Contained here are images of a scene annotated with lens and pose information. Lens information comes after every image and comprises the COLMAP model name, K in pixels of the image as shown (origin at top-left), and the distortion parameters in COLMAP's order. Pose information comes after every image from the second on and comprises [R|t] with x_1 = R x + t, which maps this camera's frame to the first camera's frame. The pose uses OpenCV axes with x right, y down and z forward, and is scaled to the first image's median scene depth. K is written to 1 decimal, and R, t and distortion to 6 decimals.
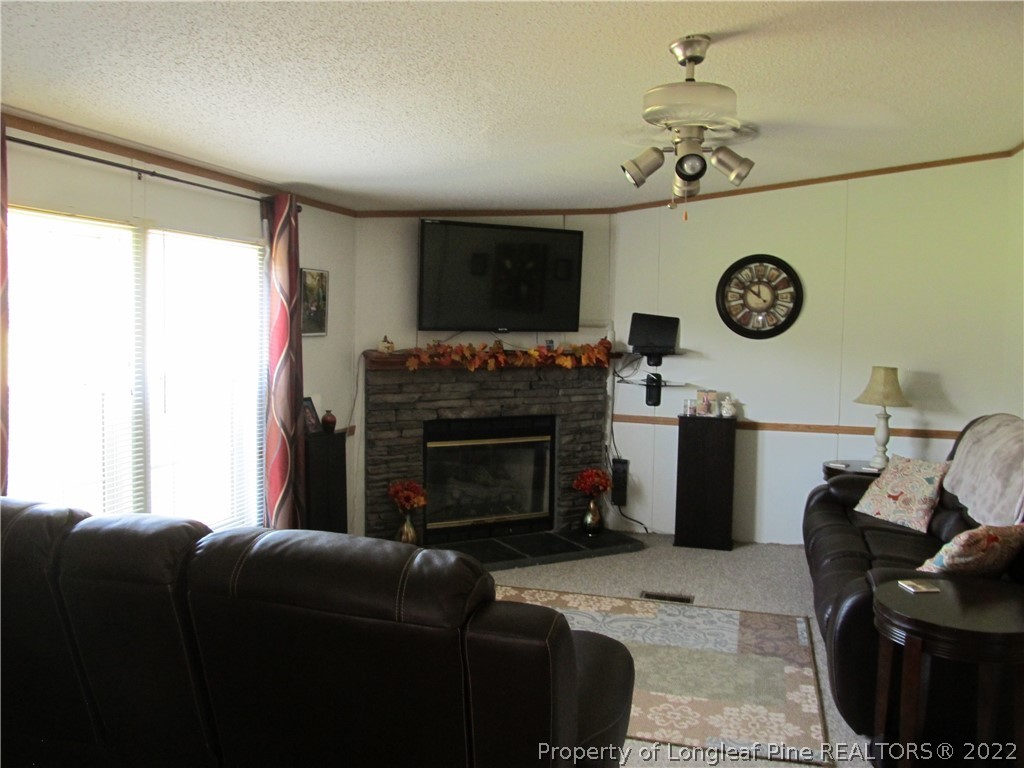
lens RADIAL K [[849.5, 0, 512.6], [0, 849.5, 387.3], [0, 0, 1]] dist [-0.052318, 0.012491]
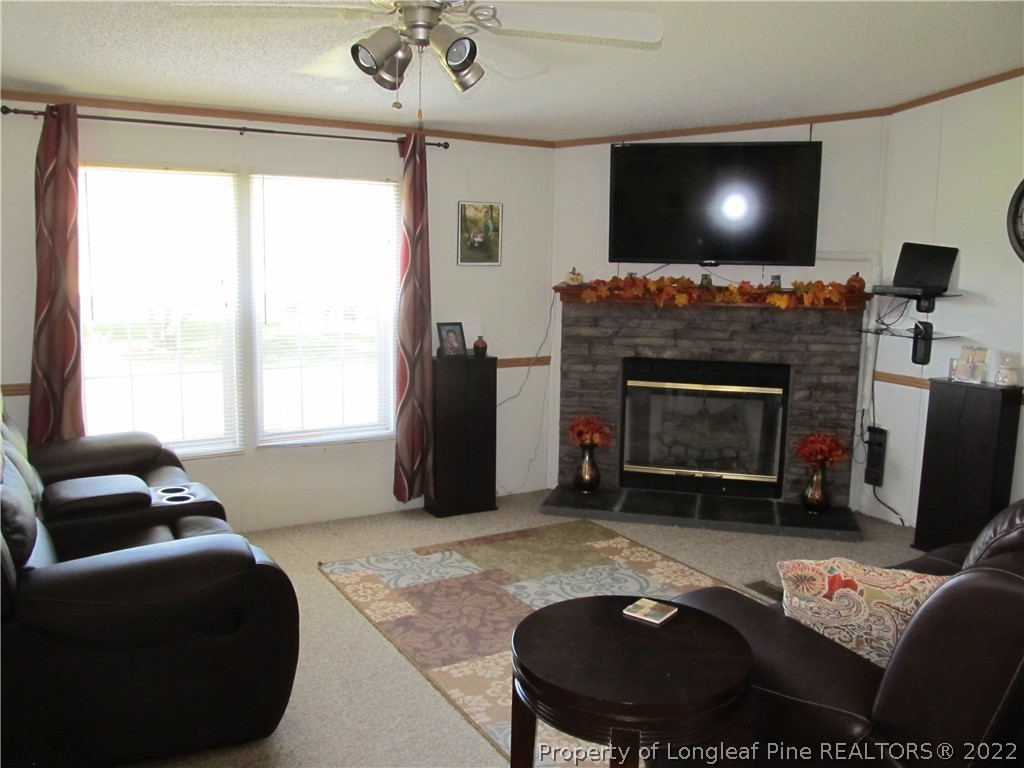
lens RADIAL K [[849.5, 0, 512.6], [0, 849.5, 378.8], [0, 0, 1]] dist [-0.052318, 0.012491]
pose [[0.732530, 0.091854, -0.674509, 0.433918], [-0.056019, 0.995628, 0.074747, -0.000972], [0.678426, -0.016969, 0.734472, 0.203312]]
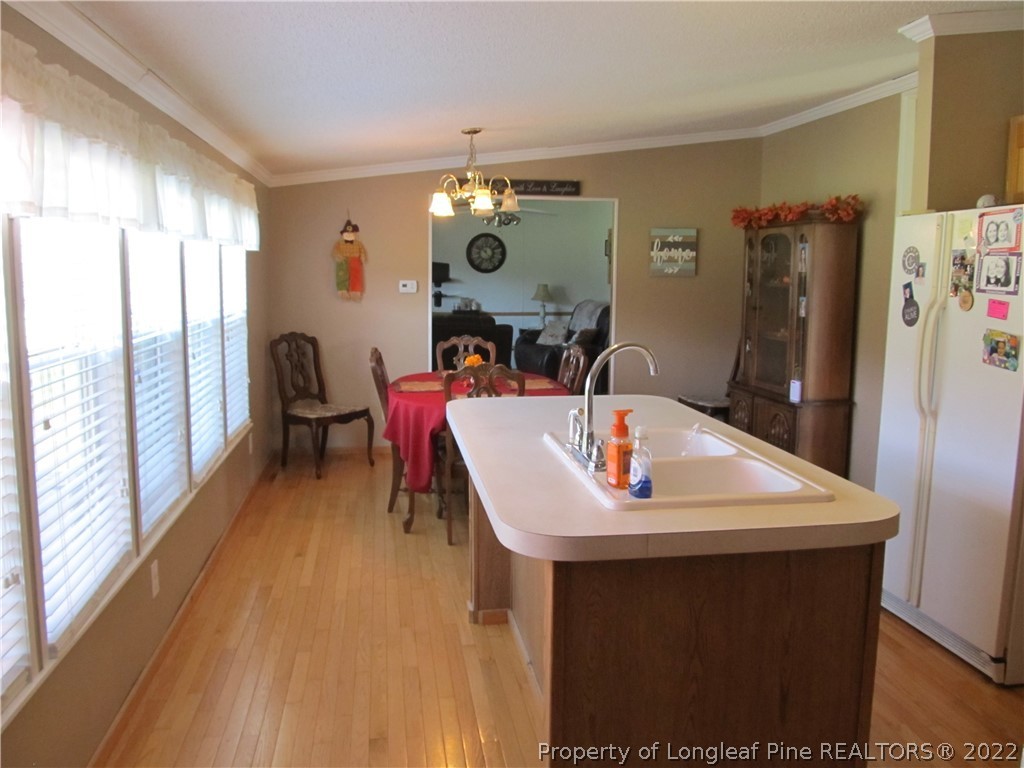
lens RADIAL K [[849.5, 0, 511.1], [0, 849.5, 383.6], [0, 0, 1]] dist [-0.052318, 0.012491]
pose [[0.907154, -0.069061, 0.415094, -0.568724], [0.043476, 0.996543, 0.070788, 0.072933], [-0.418548, -0.046169, 0.907021, -0.992978]]
